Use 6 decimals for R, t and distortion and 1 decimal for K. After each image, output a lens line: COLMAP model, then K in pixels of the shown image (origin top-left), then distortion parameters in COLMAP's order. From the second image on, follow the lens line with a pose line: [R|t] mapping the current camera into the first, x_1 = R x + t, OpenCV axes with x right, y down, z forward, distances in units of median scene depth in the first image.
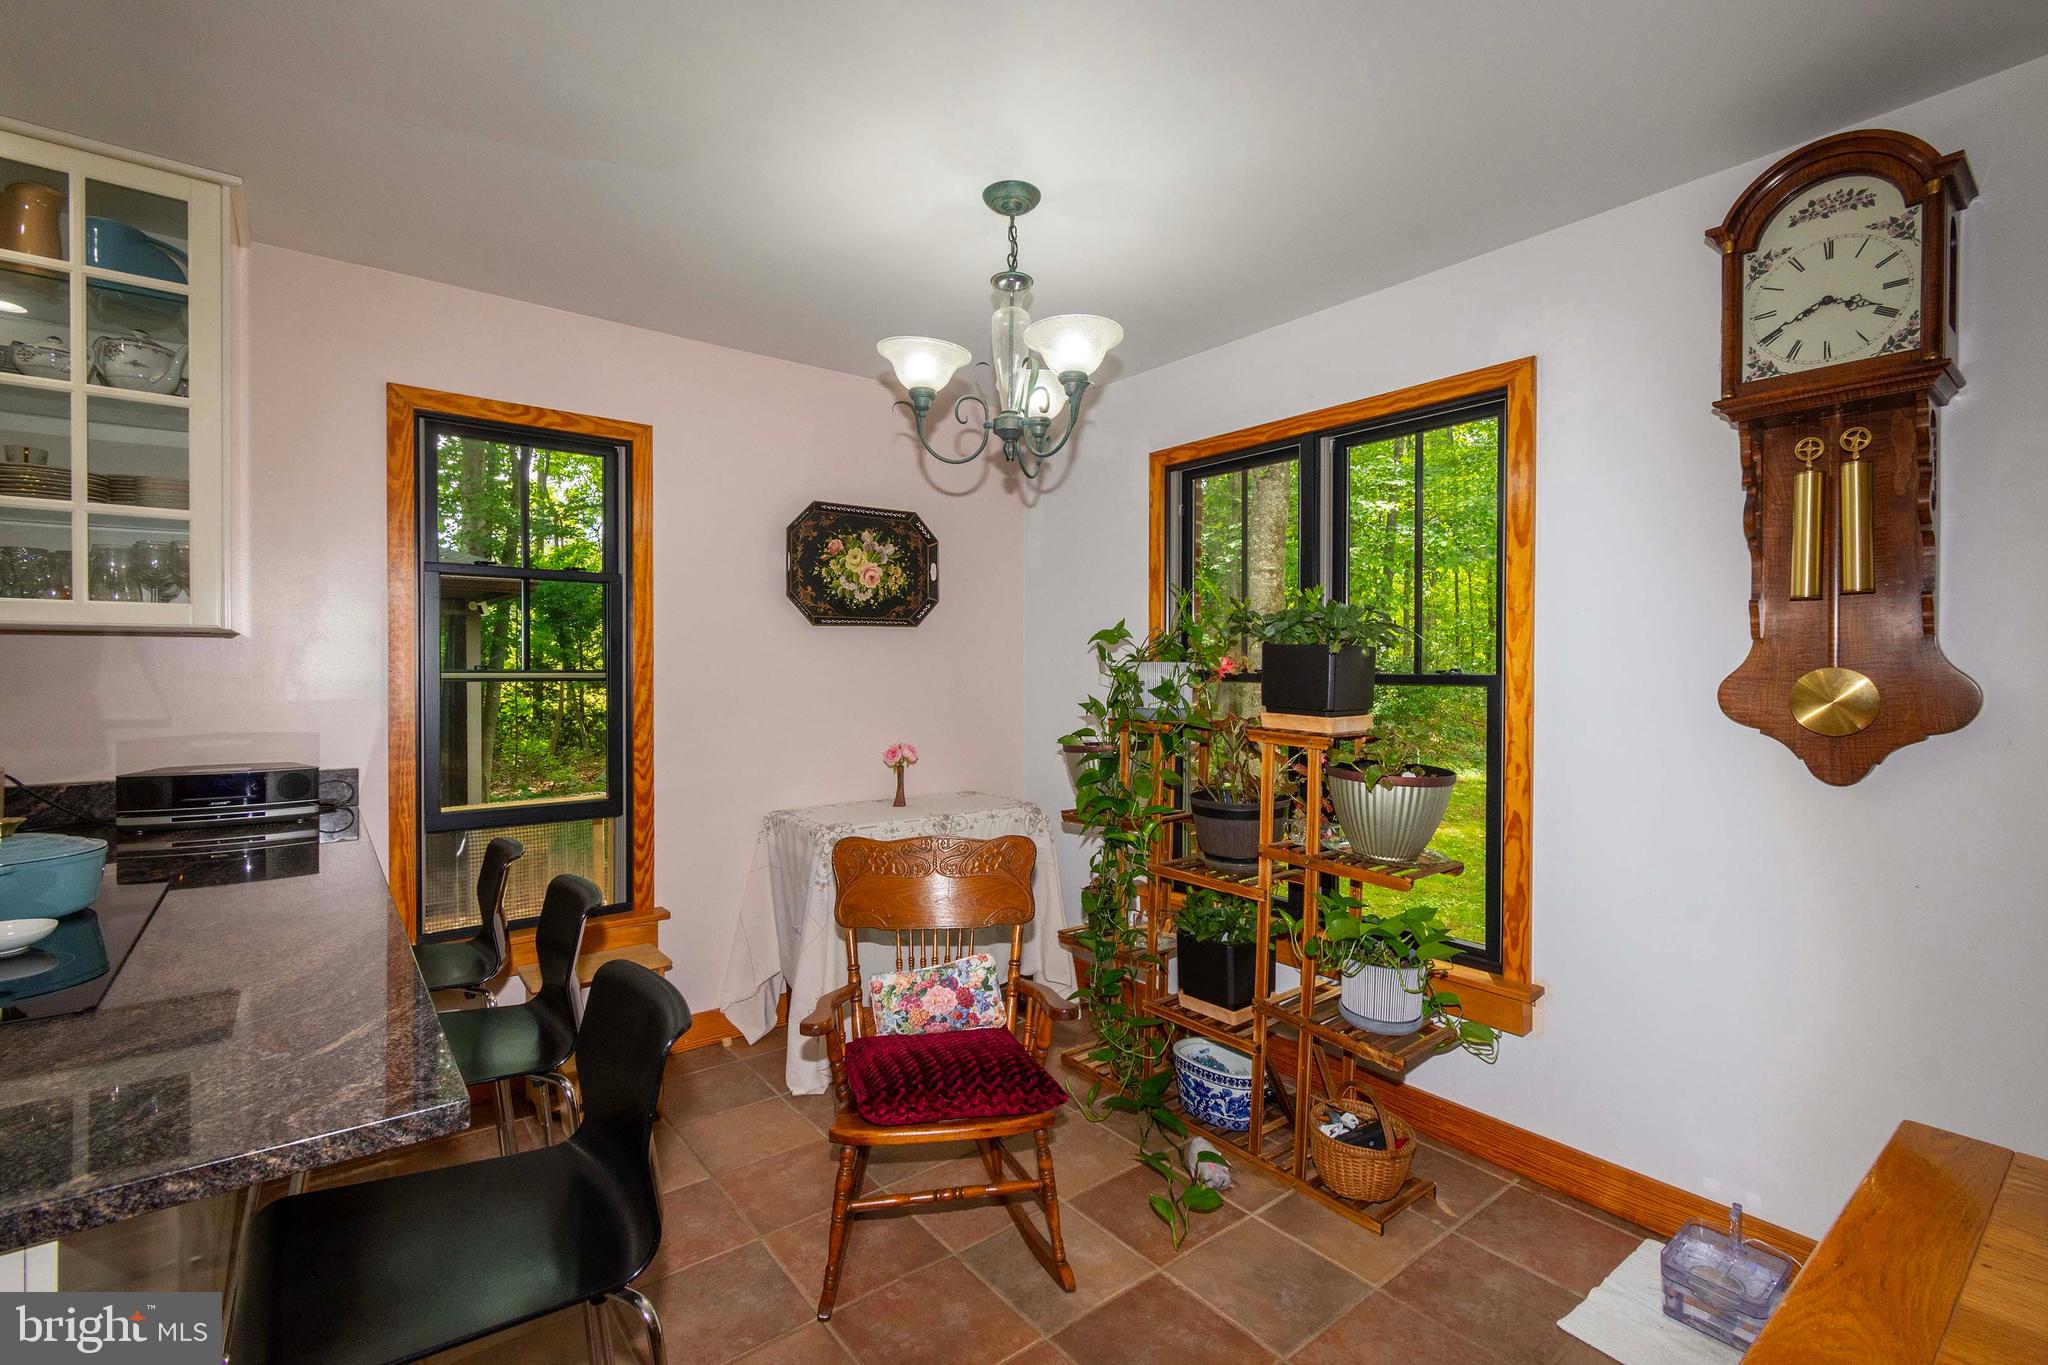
lens RADIAL K [[906.4, 0, 1030.9], [0, 906.4, 676.1], [0, 0, 1]] dist [0.002150, -0.000681]
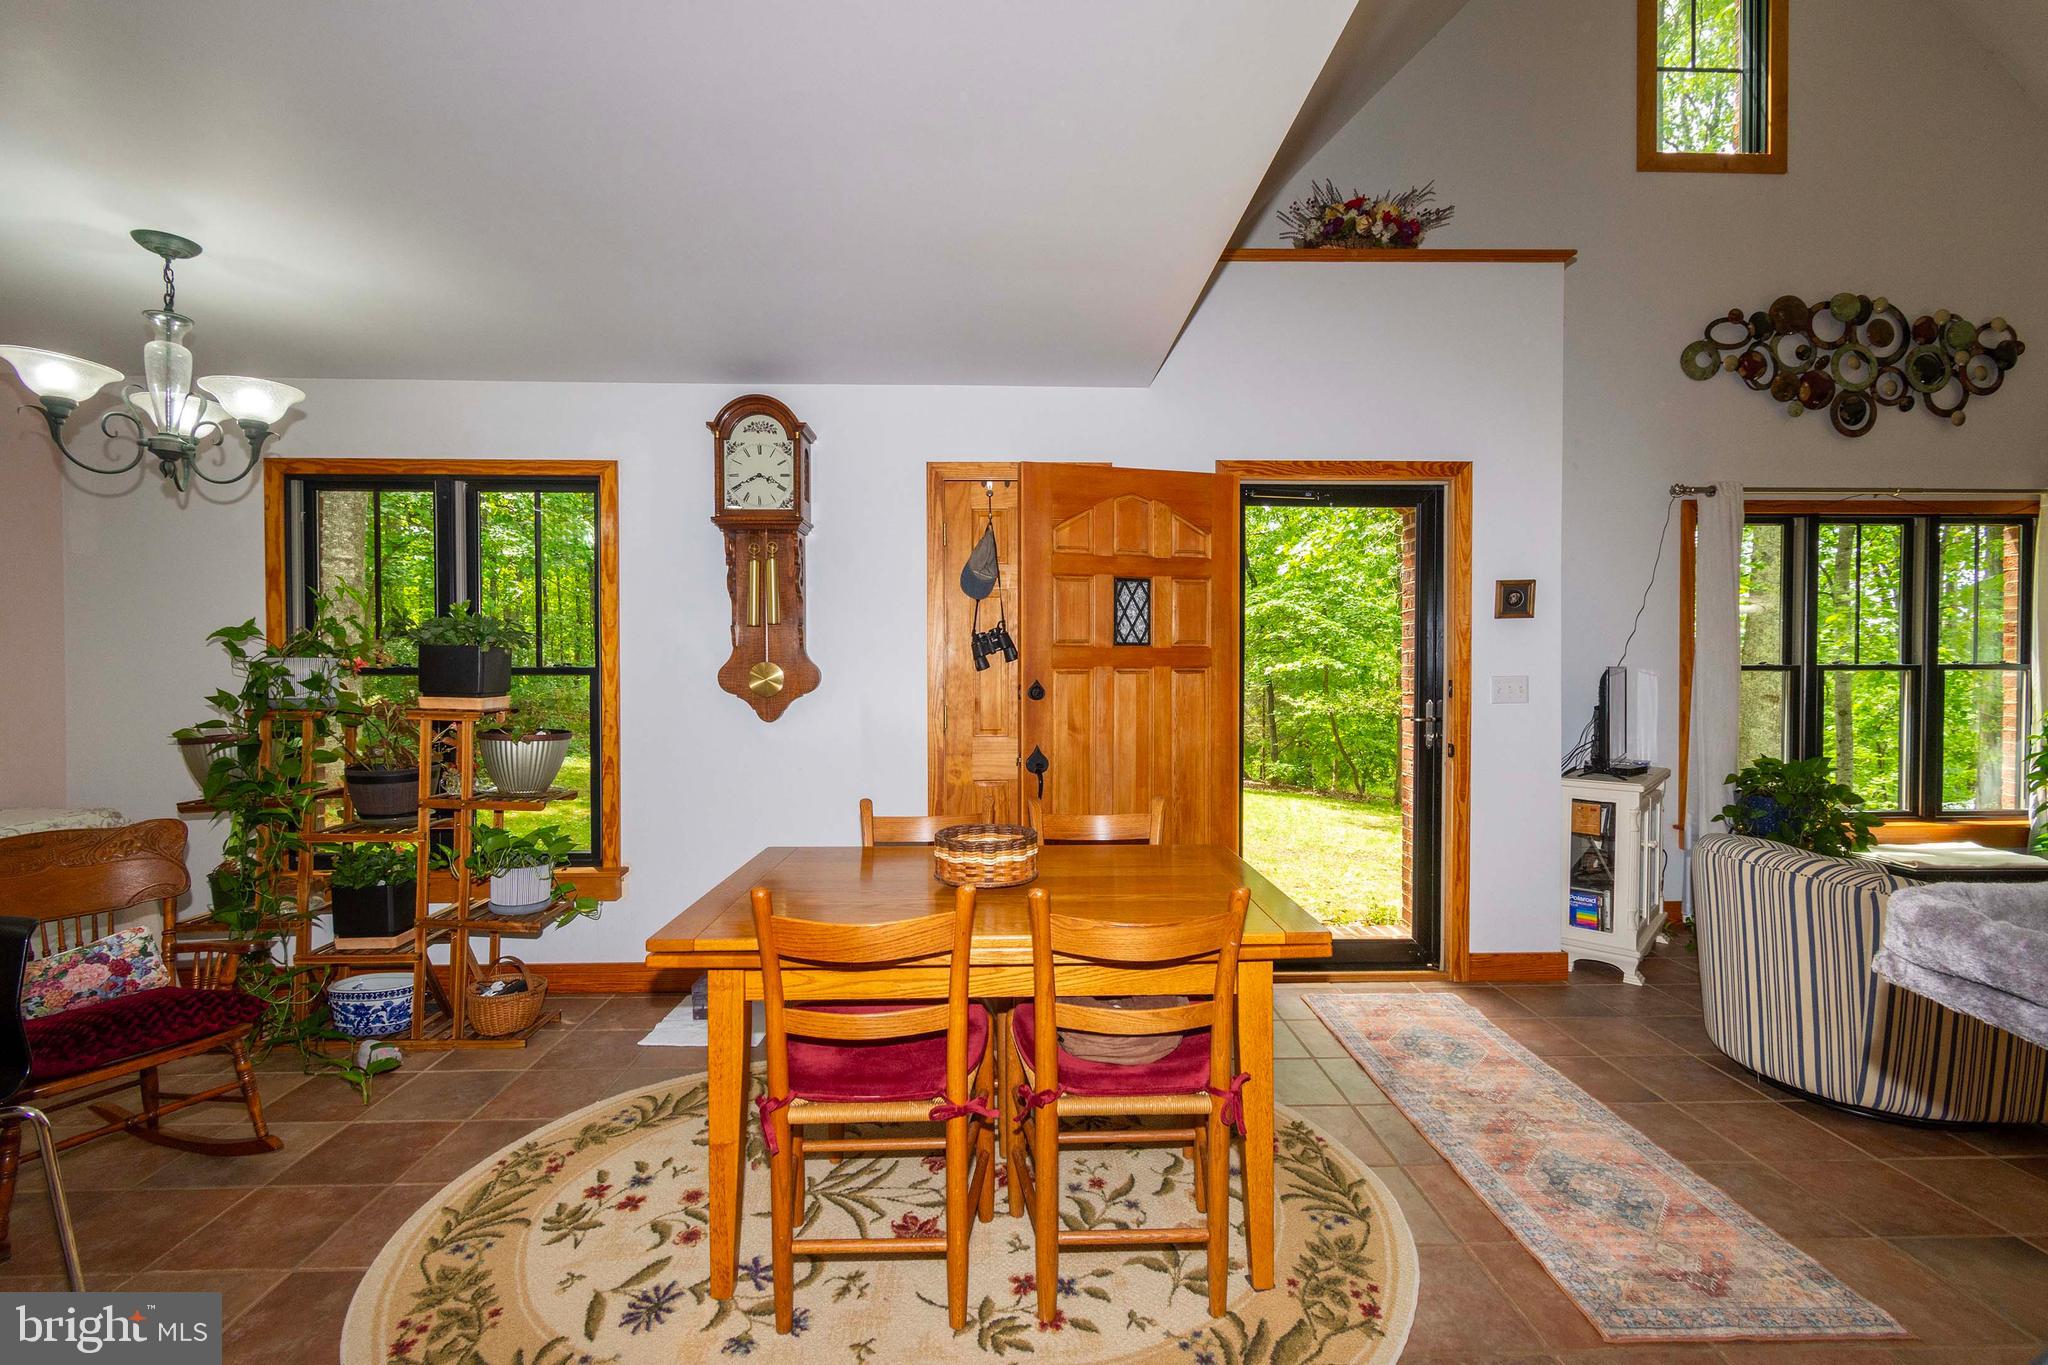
lens RADIAL K [[906.4, 0, 1022.9], [0, 906.4, 678.7], [0, 0, 1]] dist [0.002150, -0.000681]
pose [[0.602292, -0.015157, 0.798132, -0.266175], [0.009397, 0.999885, 0.011897, 0.006731], [-0.798220, 0.000334, 0.602366, -0.481207]]
